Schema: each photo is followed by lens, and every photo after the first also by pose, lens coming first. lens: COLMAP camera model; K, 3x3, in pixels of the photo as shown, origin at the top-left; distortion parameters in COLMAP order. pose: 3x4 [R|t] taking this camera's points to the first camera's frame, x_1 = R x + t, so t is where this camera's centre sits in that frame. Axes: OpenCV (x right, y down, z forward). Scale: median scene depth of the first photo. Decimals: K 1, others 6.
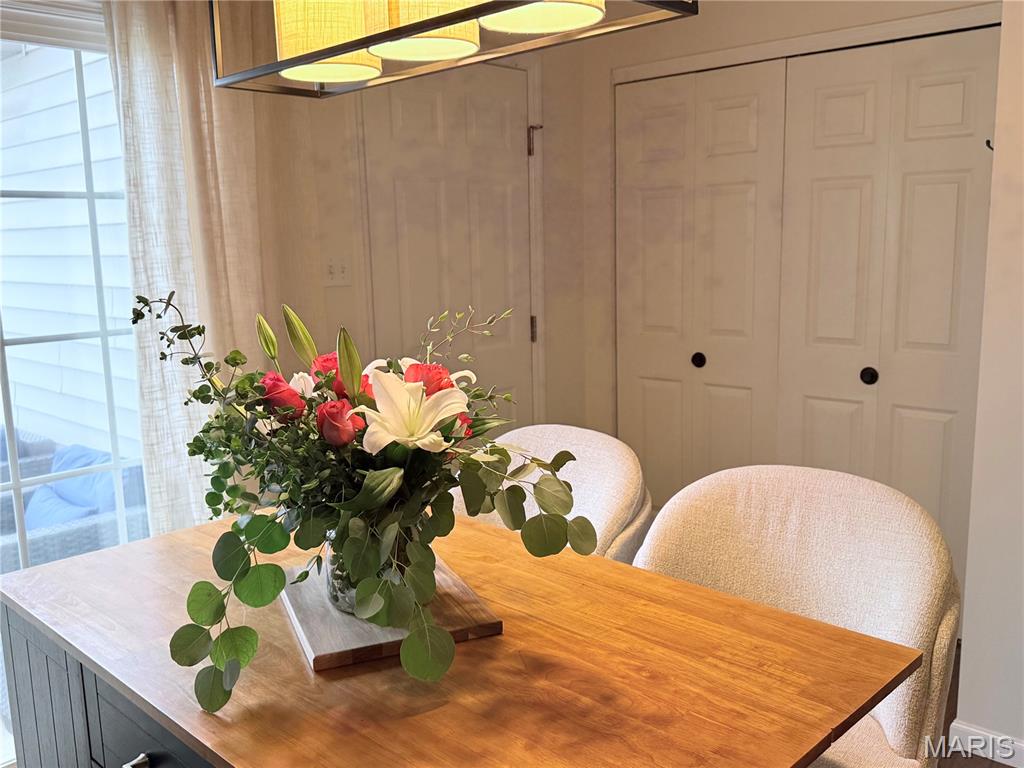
lens RADIAL K [[912.4, 0, 512.0], [0, 912.4, 384.0], [0, 0, 1]] dist [-0.002953, -0.003413]
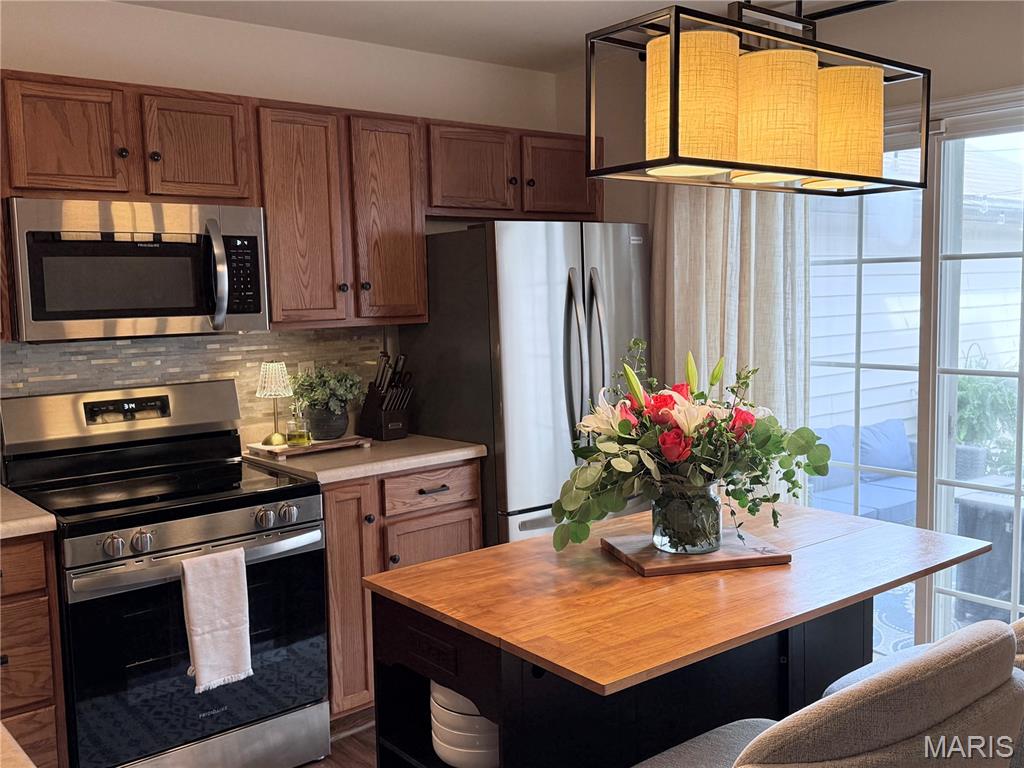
lens RADIAL K [[979.6, 0, 512.0], [0, 979.6, 384.0], [0, 0, 1]] dist [0.098221, -0.016590]
pose [[-0.119174, 0.120824, -0.985494, 1.658830], [-0.142306, 0.980241, 0.137389, -0.242731], [0.982622, 0.156615, -0.099625, 0.941451]]
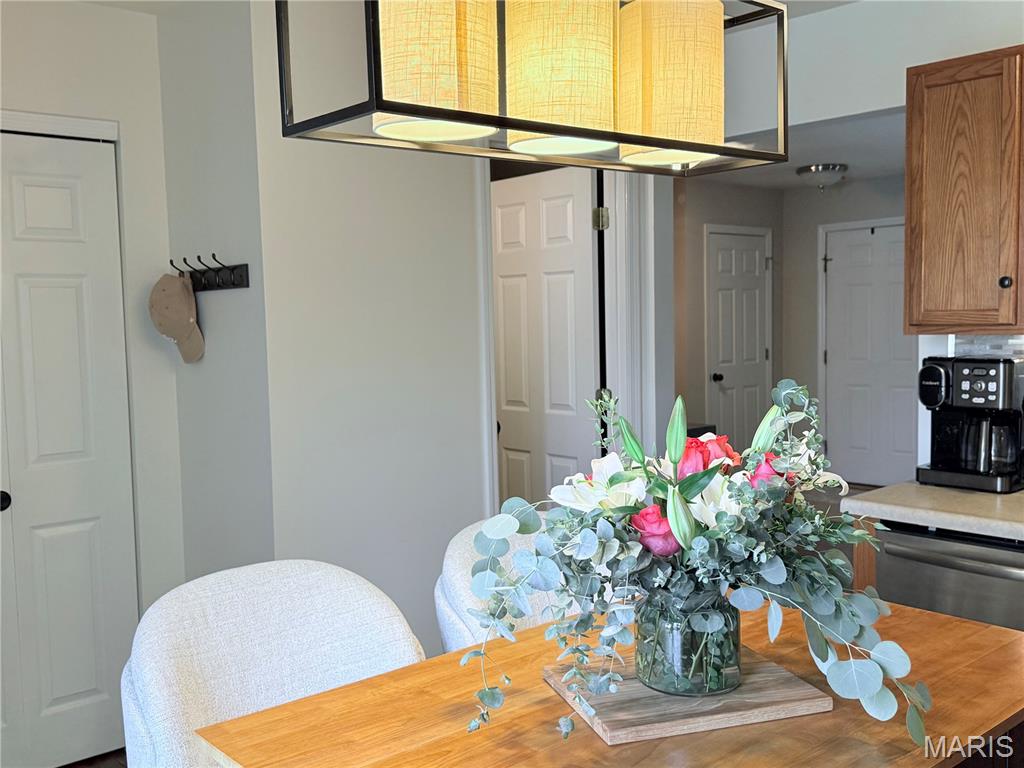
lens RADIAL K [[979.6, 0, 512.0], [0, 979.6, 384.0], [0, 0, 1]] dist [0.098221, -0.016590]
pose [[0.089195, -0.056610, 0.994404, -1.400750], [0.185965, 0.981774, 0.039210, -0.180697], [-0.978499, 0.181427, 0.098096, 1.123444]]
